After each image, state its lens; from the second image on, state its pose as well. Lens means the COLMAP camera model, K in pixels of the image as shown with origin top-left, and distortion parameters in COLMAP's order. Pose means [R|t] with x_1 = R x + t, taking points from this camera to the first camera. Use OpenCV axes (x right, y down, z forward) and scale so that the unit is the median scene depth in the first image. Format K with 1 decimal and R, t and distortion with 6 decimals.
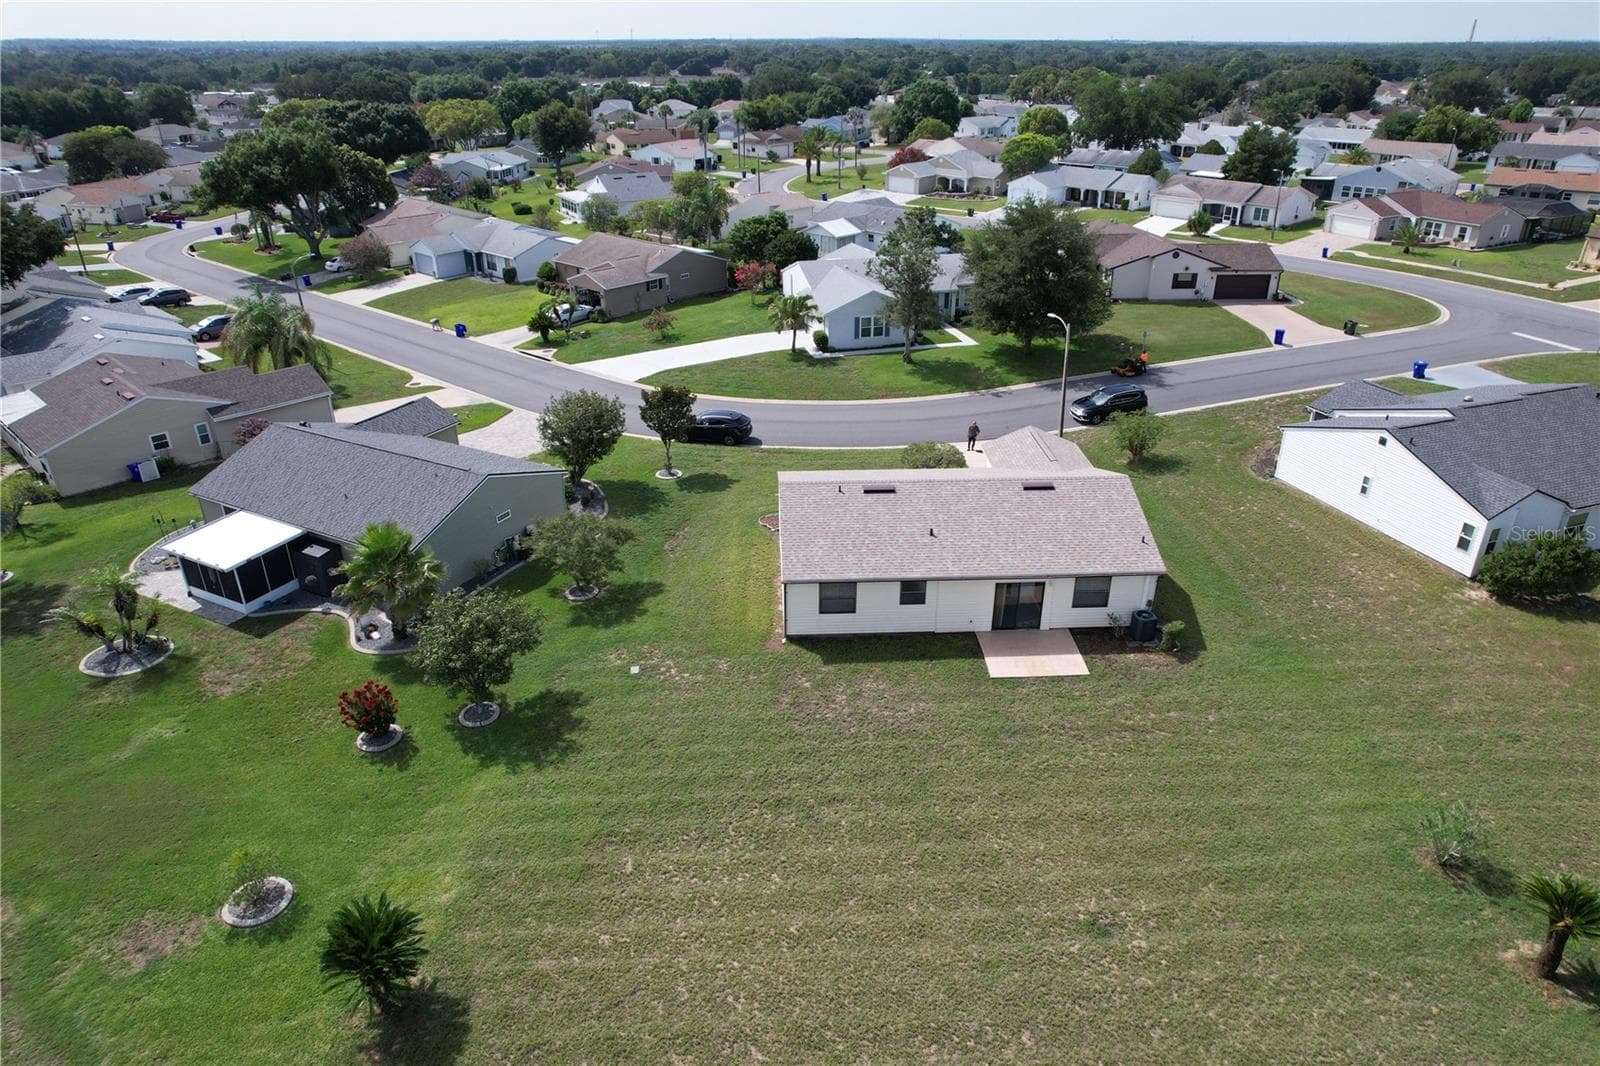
lens RADIAL K [[1019.9, 0, 811.9], [0, 1019.9, 535.9], [0, 0, 1]] dist [-0.080174, 0.075589]
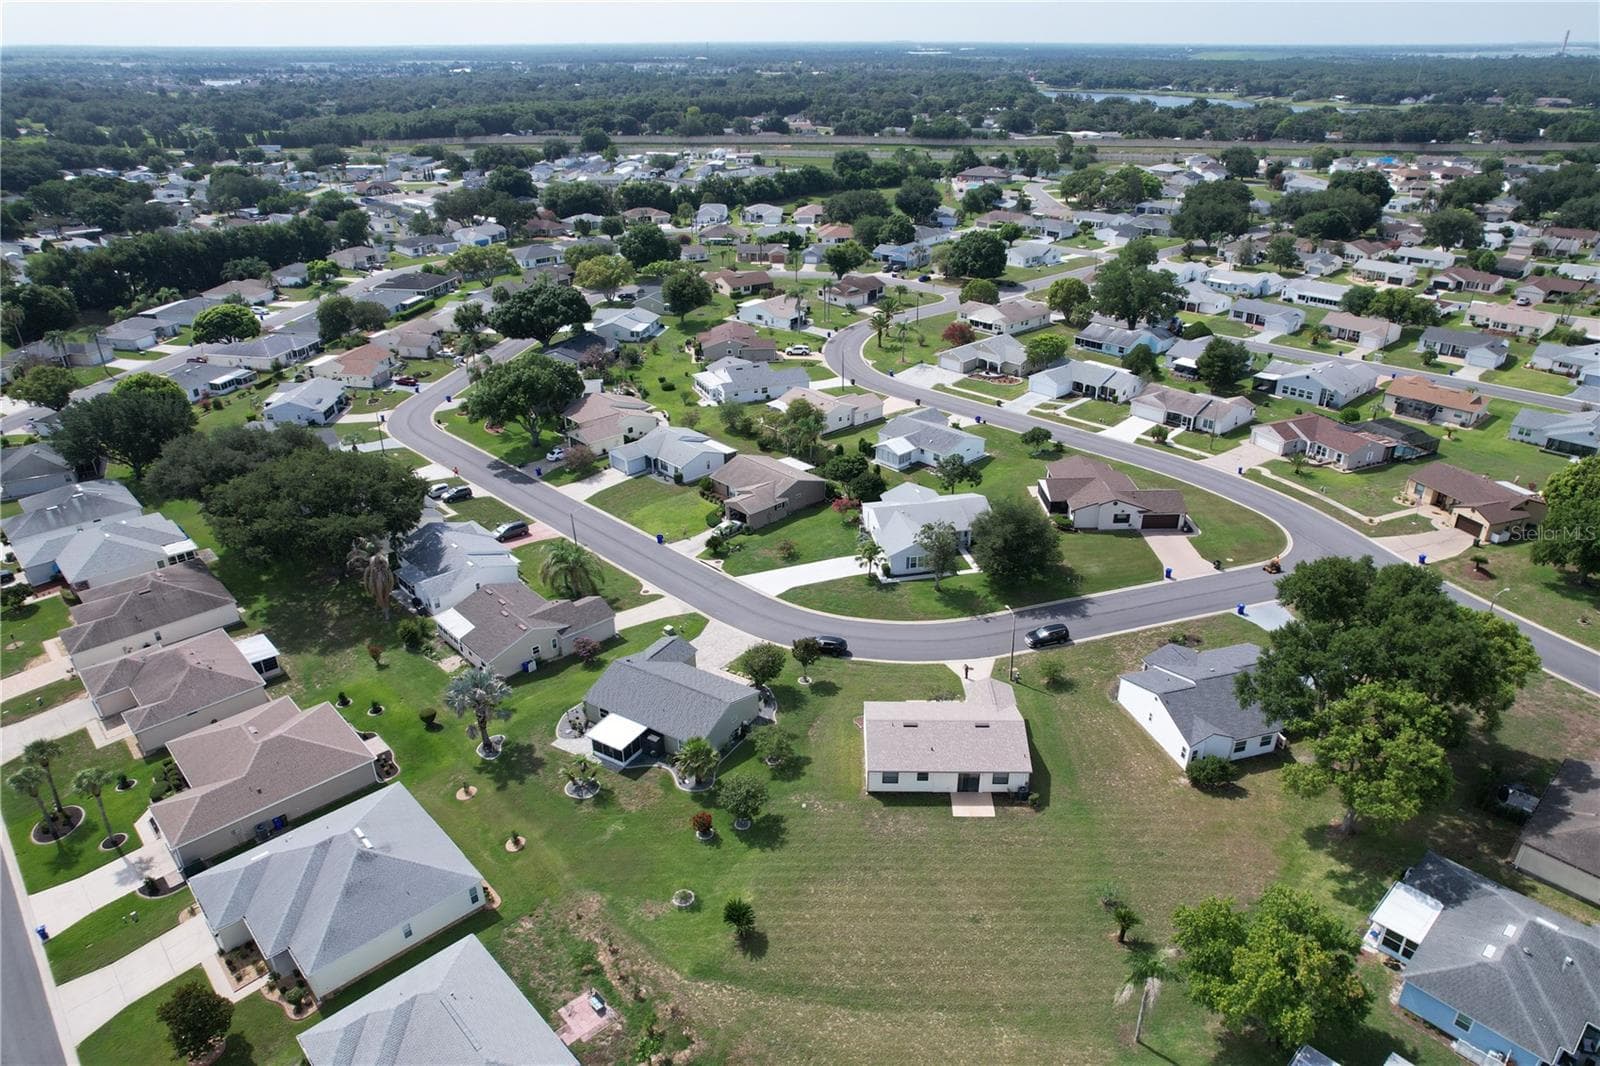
lens RADIAL K [[1019.9, 0, 811.9], [0, 1019.9, 535.9], [0, 0, 1]] dist [-0.080174, 0.075589]
pose [[0.997963, 0.028258, -0.057202, -0.034705], [-0.028273, 0.999600, 0.000541, -0.459405], [0.057194, 0.001077, 0.998363, -1.257335]]
